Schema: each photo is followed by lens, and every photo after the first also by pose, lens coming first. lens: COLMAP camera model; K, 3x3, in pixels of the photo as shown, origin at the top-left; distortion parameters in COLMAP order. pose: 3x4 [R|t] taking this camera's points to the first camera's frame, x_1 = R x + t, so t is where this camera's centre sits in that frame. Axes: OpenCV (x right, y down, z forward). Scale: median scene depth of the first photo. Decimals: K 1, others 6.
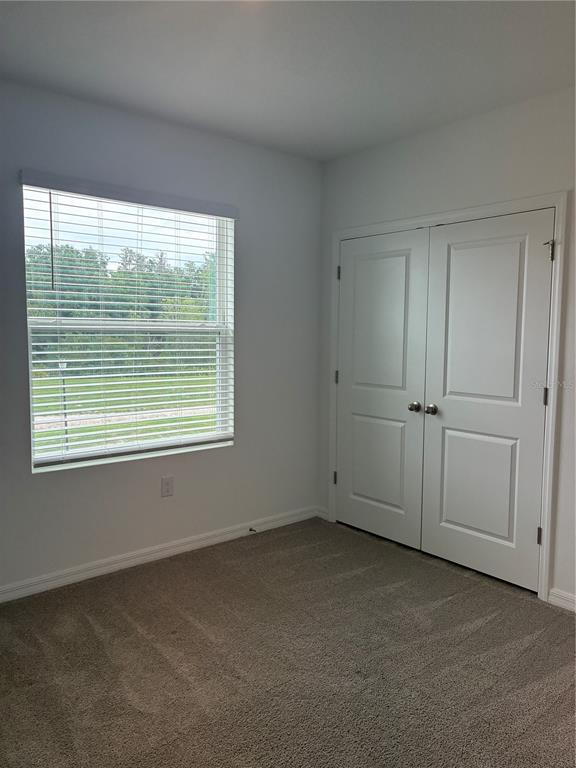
lens RADIAL K [[579.2, 0, 280.0], [0, 579.2, 381.3], [0, 0, 1]] dist [0.027158, -0.013587]
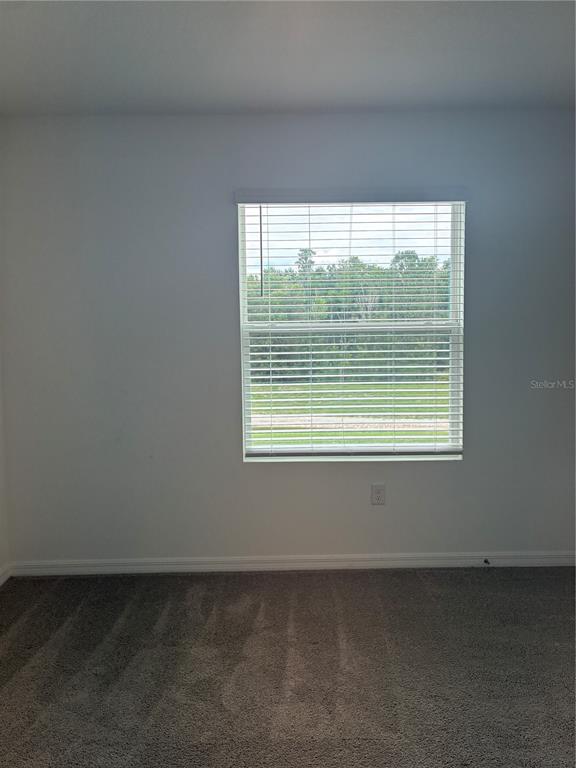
lens RADIAL K [[579.2, 0, 291.5], [0, 579.2, 381.0], [0, 0, 1]] dist [0.027158, -0.013587]
pose [[0.774514, 0.030583, -0.631817, 0.328053], [-0.034305, 0.999391, 0.006322, -0.006414], [0.631626, 0.016778, 0.775092, 0.189214]]
